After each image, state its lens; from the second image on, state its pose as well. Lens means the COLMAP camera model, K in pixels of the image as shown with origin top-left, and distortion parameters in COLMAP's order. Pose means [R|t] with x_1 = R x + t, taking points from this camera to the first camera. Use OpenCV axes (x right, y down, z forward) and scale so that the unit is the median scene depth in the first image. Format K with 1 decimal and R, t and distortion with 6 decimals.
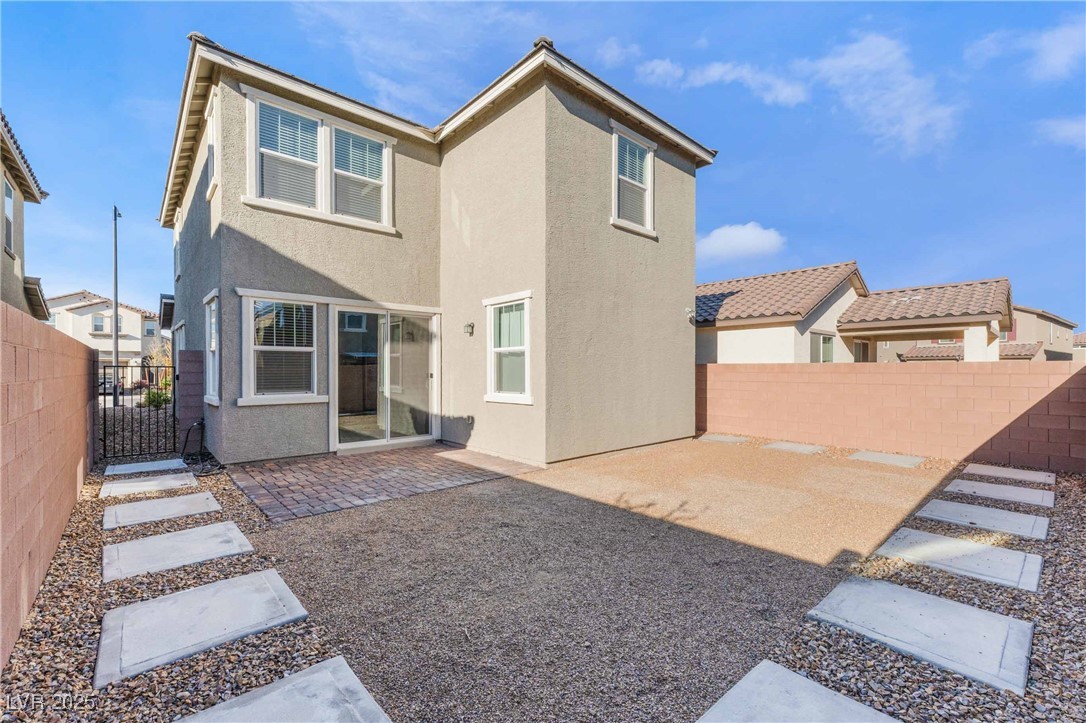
lens RADIAL K [[458.6, 0, 535.6], [0, 458.6, 375.9], [0, 0, 1]] dist [0.000039, -0.000058]
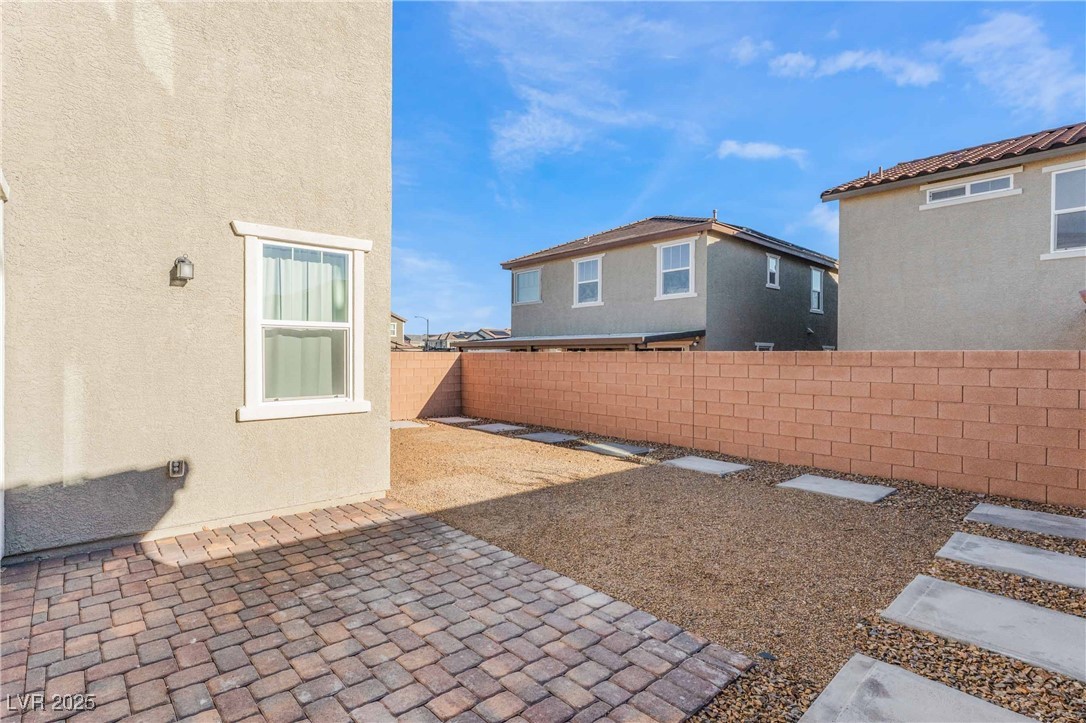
lens RADIAL K [[431.1, 0, 543.0], [0, 431.1, 361.5], [0, 0, 1]] dist [0.002071, 0.000191]
pose [[0.084474, -0.010076, 0.996375, -0.762114], [0.004863, 0.999941, 0.009700, -0.018506], [-0.996414, 0.004025, 0.084518, 0.848281]]
